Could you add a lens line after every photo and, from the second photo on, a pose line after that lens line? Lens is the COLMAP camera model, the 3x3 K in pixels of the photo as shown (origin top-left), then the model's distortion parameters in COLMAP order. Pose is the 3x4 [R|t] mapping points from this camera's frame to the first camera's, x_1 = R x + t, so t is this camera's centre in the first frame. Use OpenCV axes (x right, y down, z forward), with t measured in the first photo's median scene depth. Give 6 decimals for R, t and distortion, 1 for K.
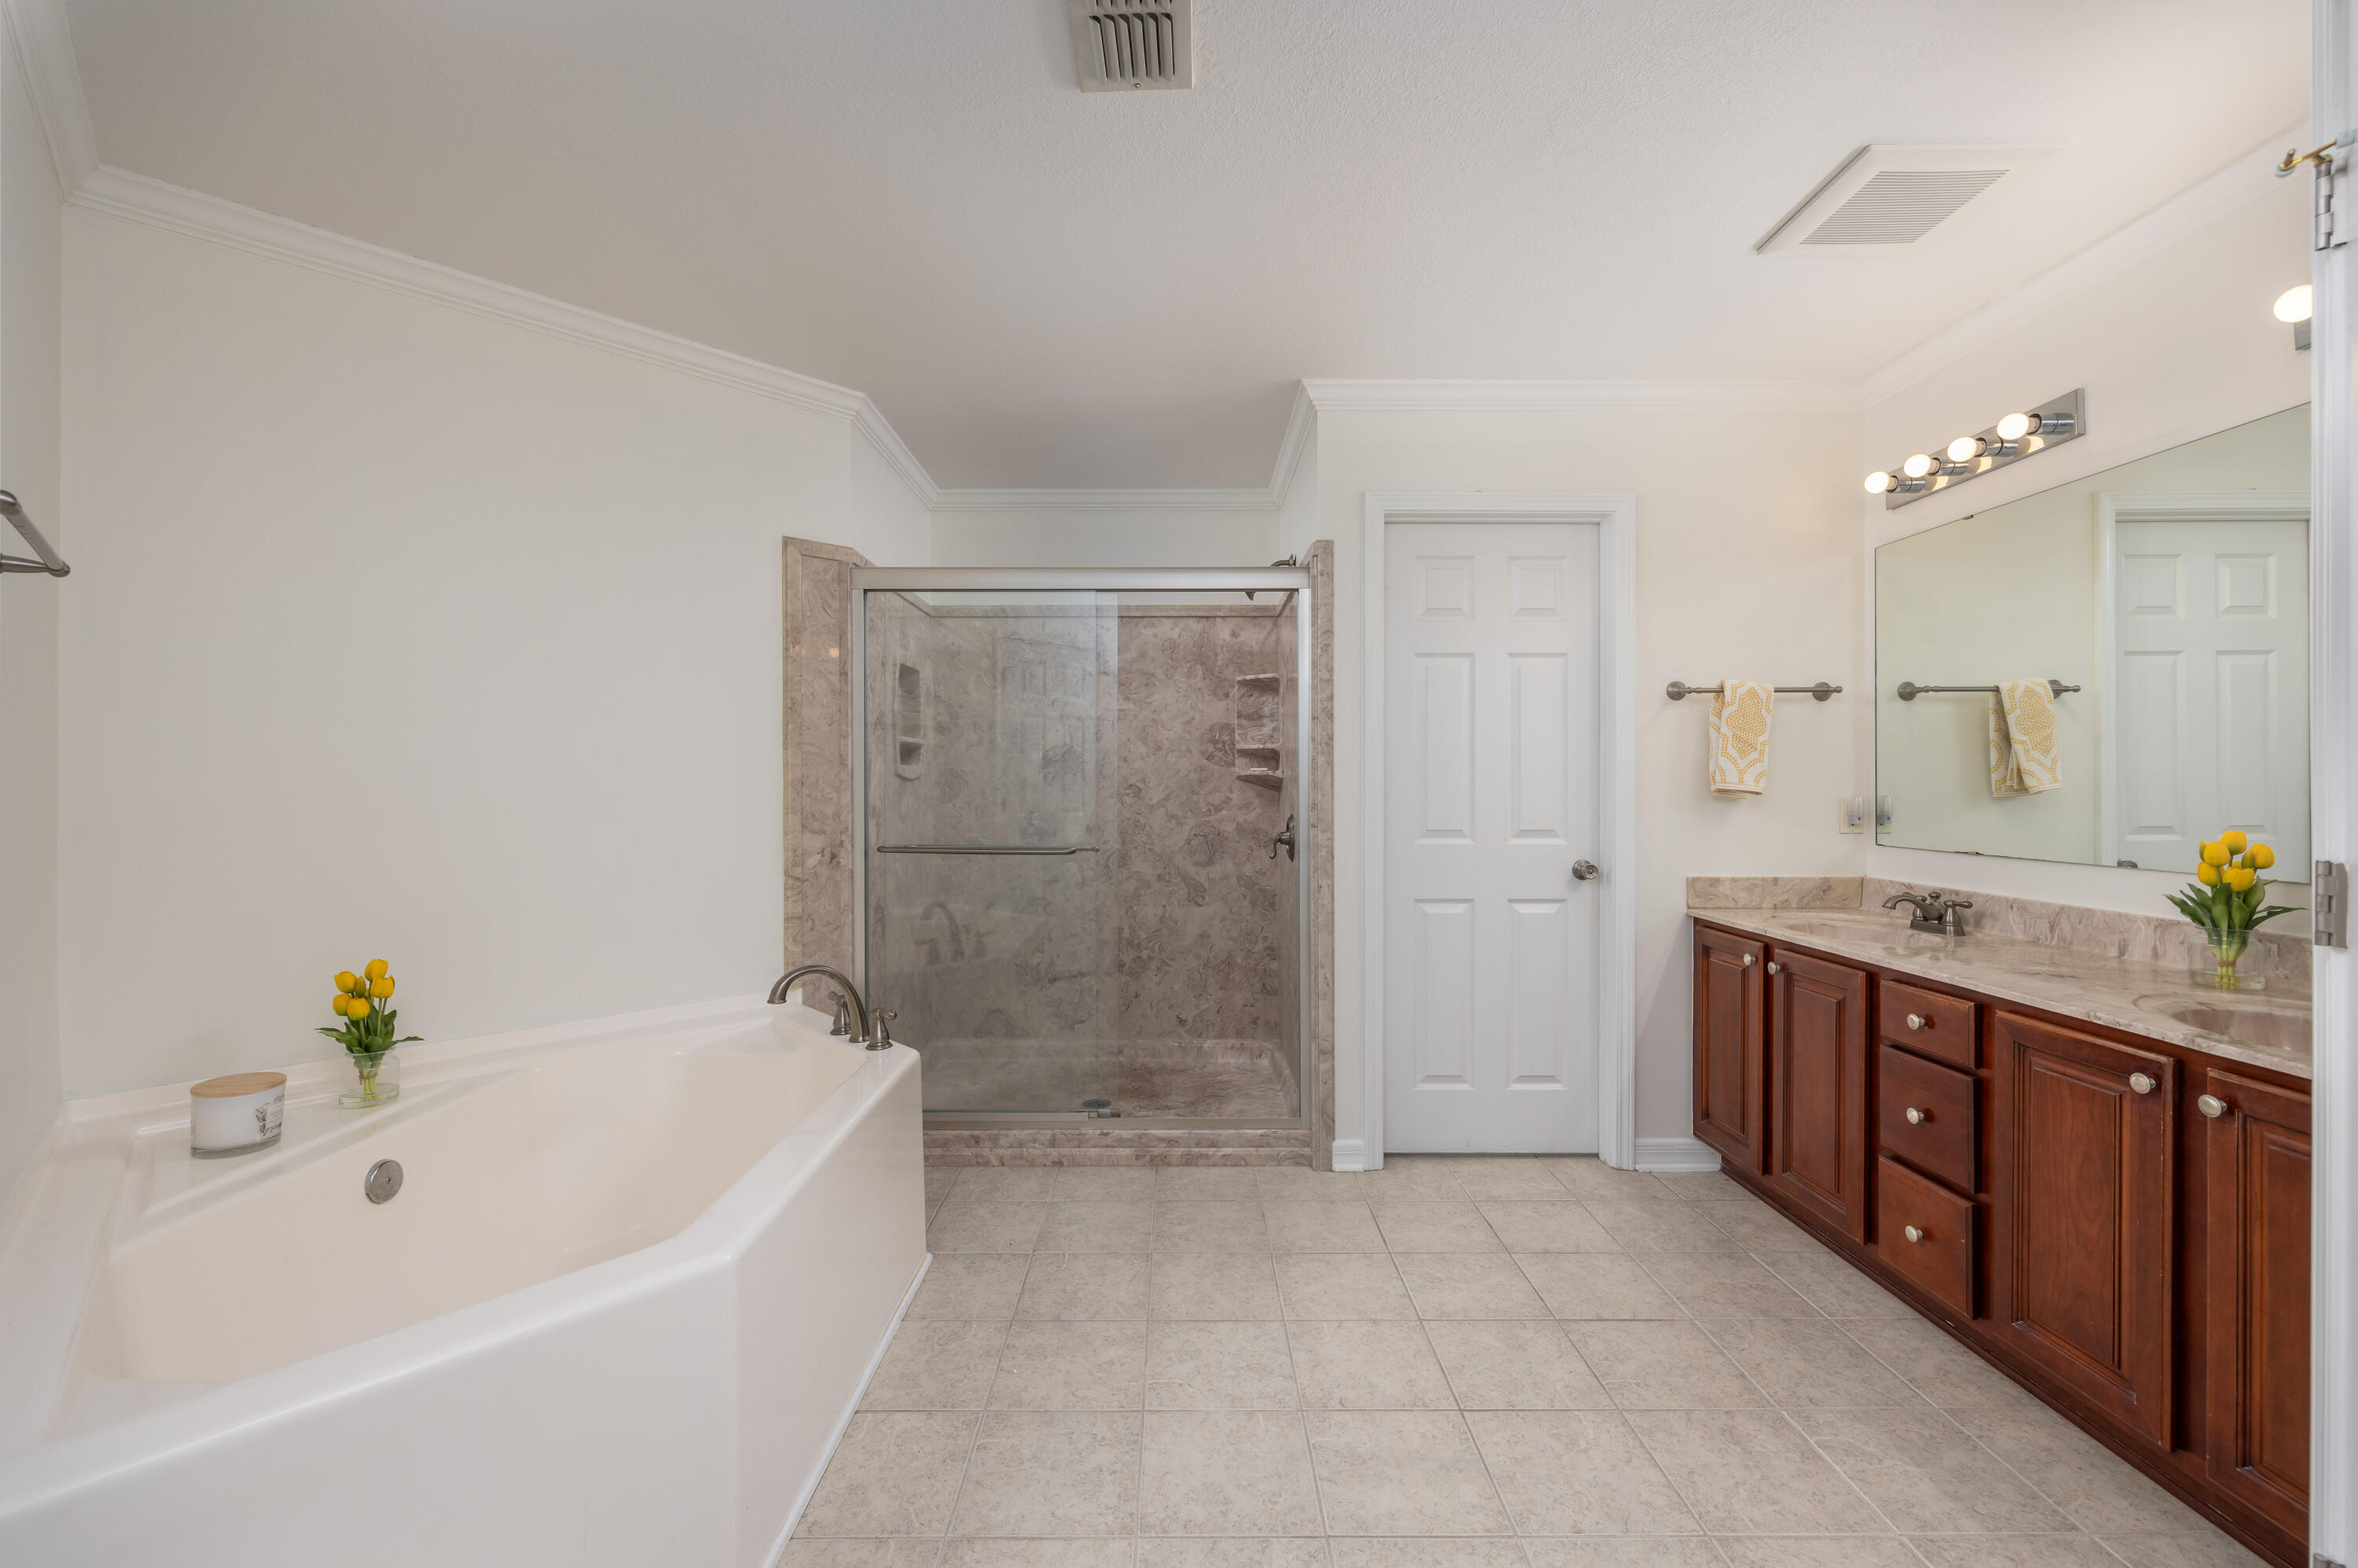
lens RADIAL K [[951.0, 0, 1179.0], [0, 951.0, 784.0], [0, 0, 1]] dist [-0.002019, -0.000338]
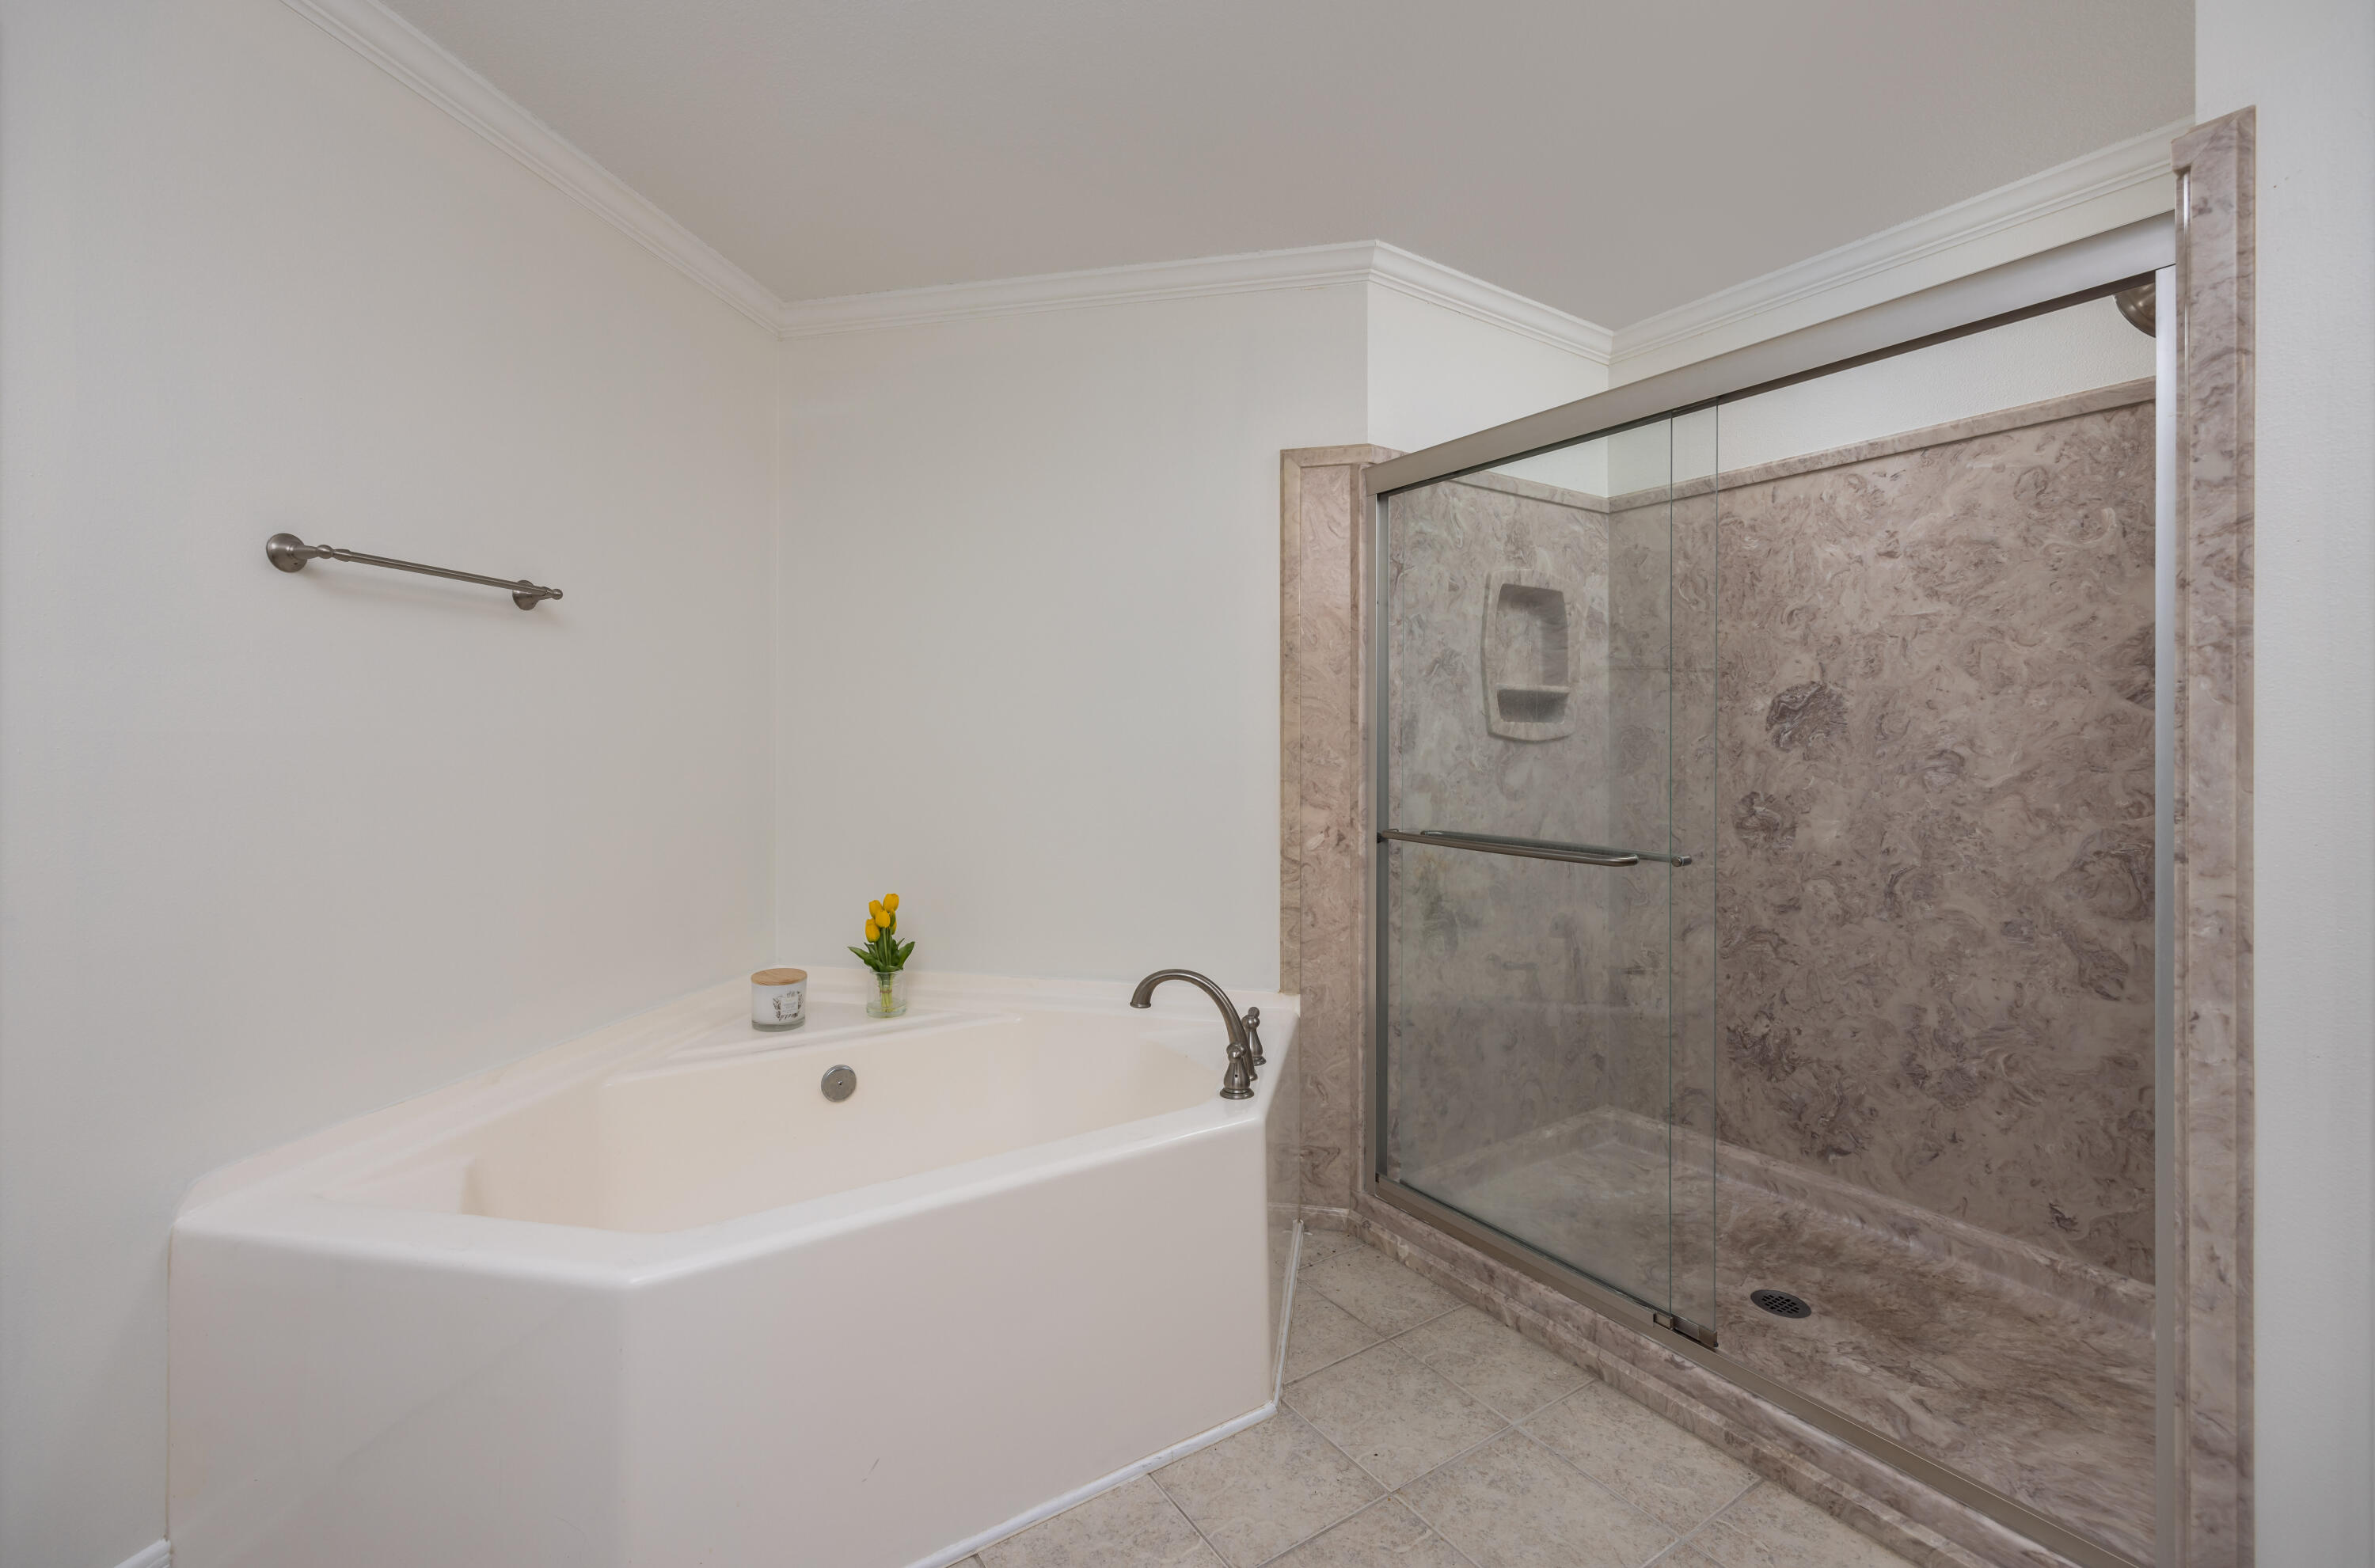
lens RADIAL K [[1002.0, 0, 1168.4], [0, 1002.0, 744.2], [0, 0, 1]] dist [-0.002243, -0.000163]
pose [[0.536415, 0.001982, -0.843952, 0.265610], [-0.004158, 0.999991, -0.000295, -0.001263], [0.843944, 0.003668, 0.536418, 0.424899]]
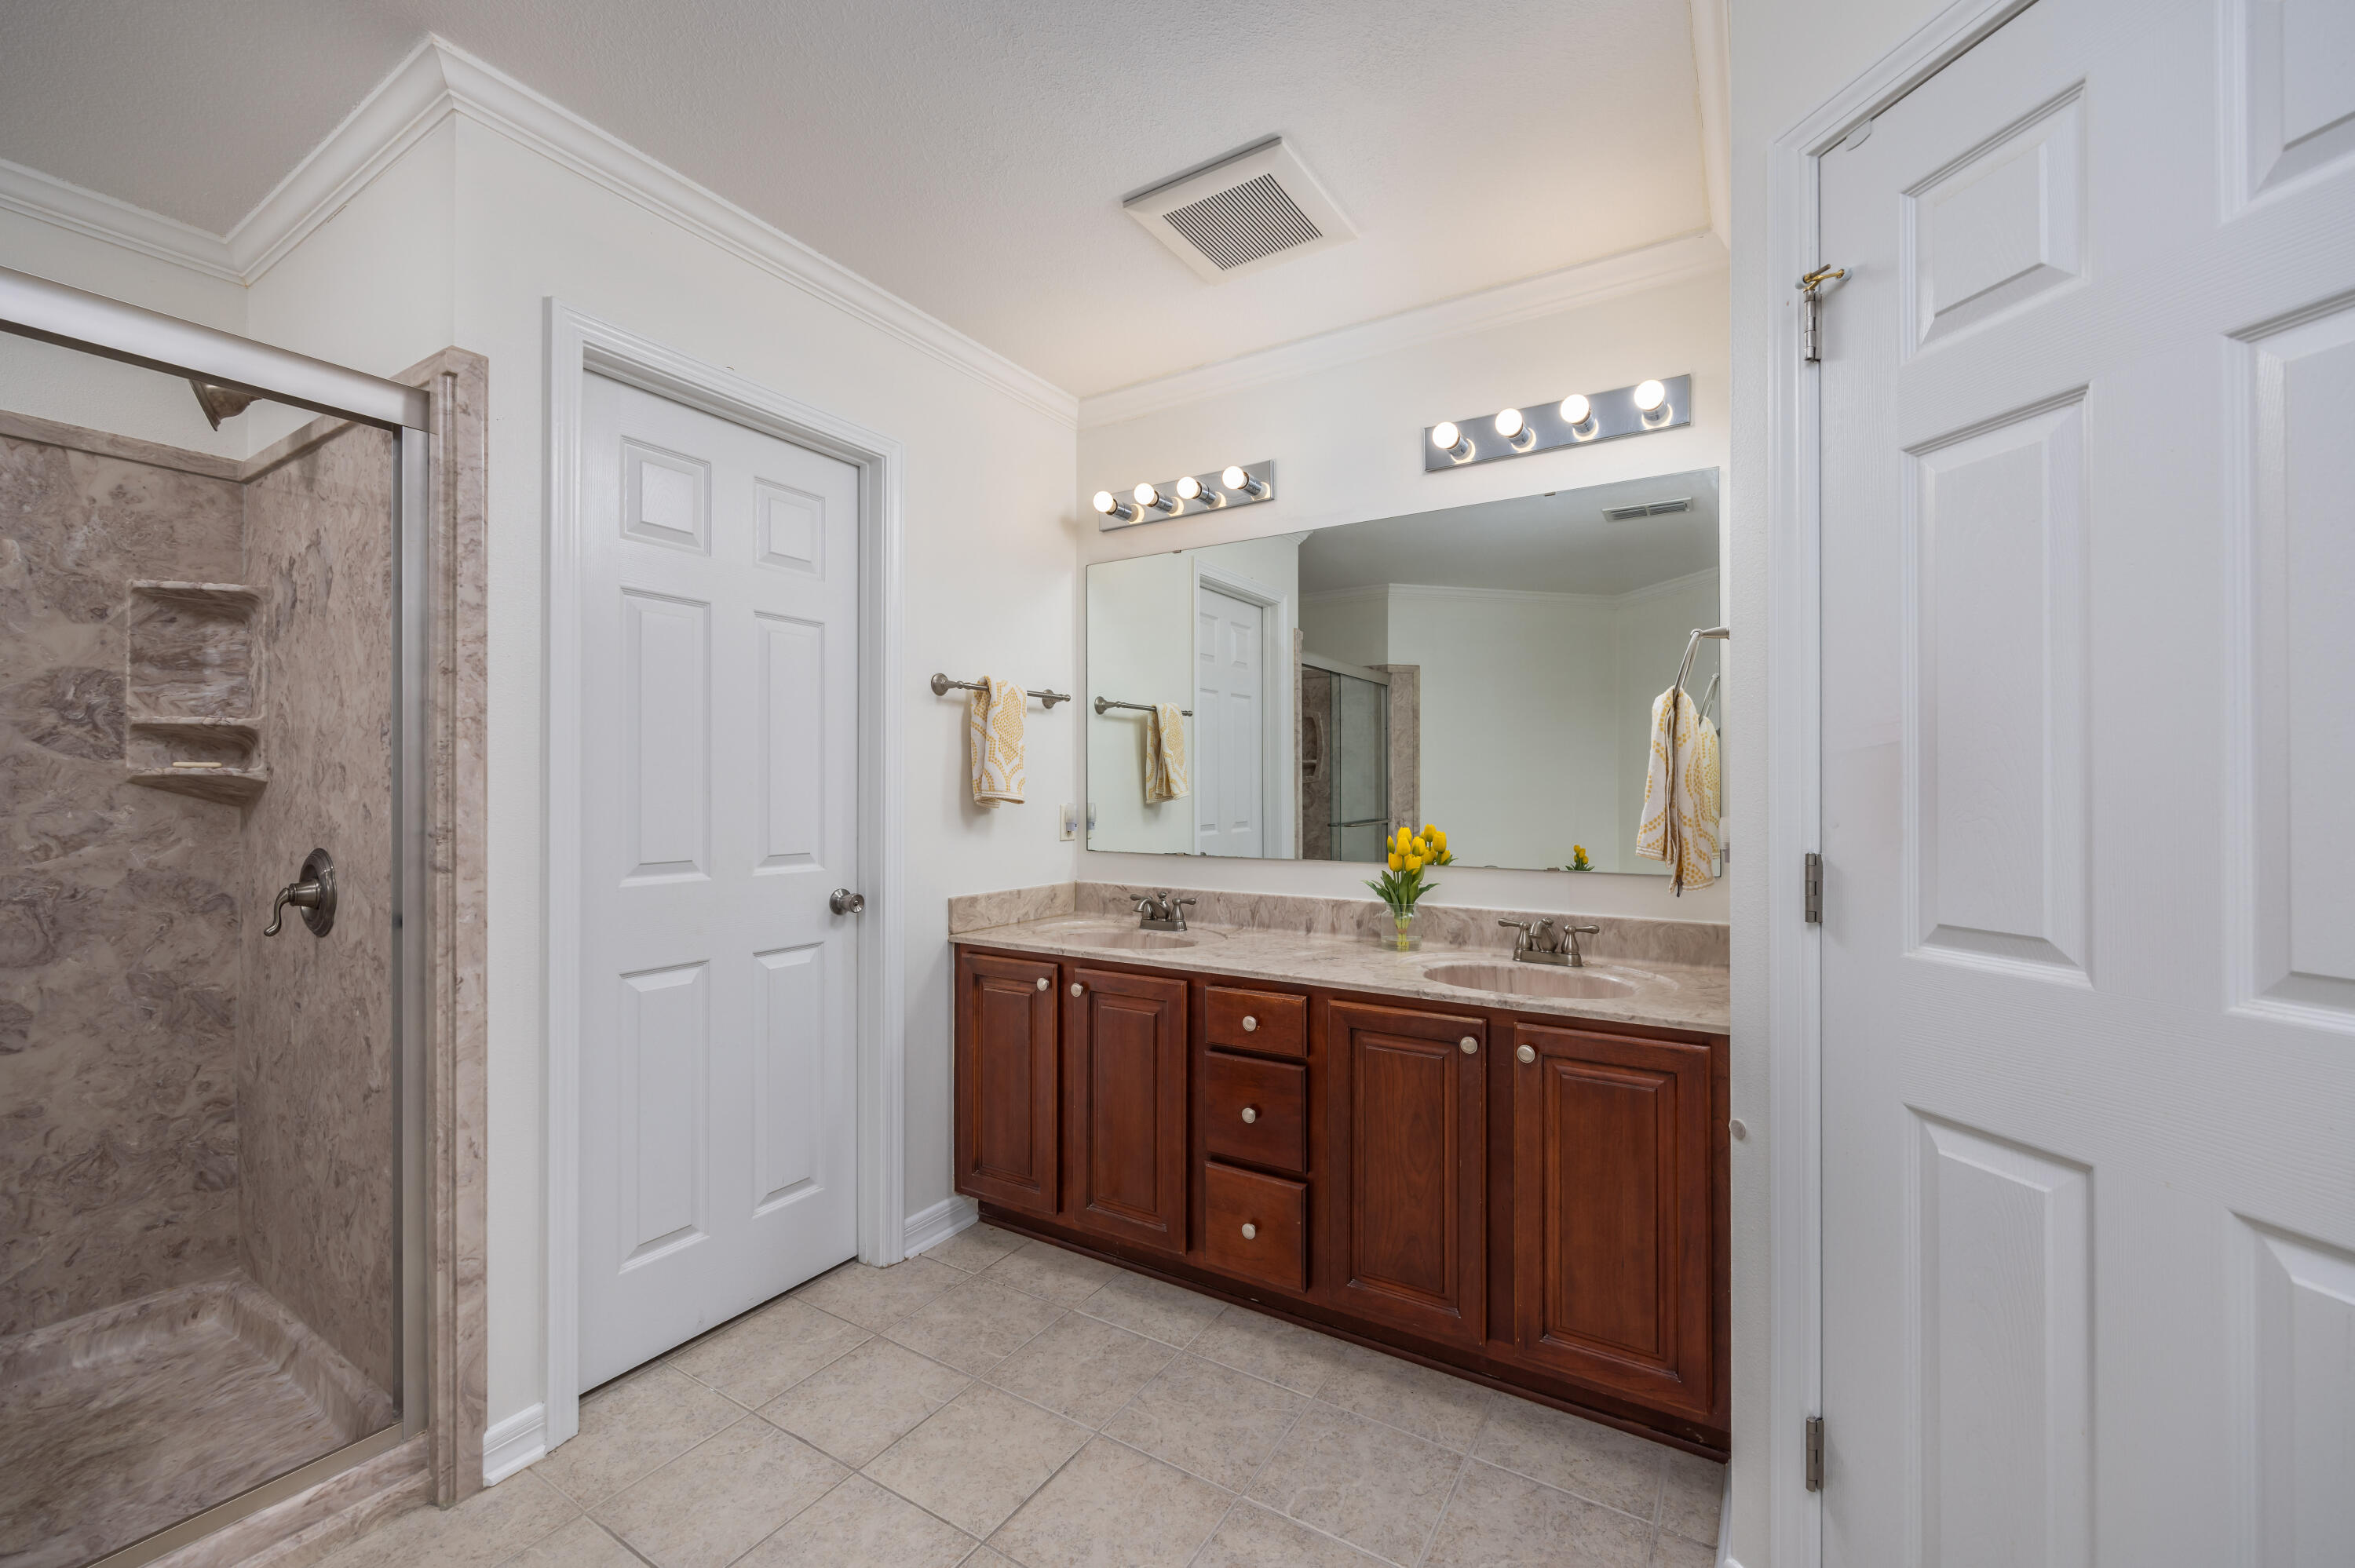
lens RADIAL K [[949.6, 0, 1177.5], [0, 949.6, 784.0], [0, 0, 1]] dist [-0.002019, -0.000338]
pose [[0.527901, 0.005420, 0.849289, -0.096724], [0.000720, 0.999976, -0.006830, -0.001073], [-0.849306, 0.004217, 0.527884, 0.358800]]
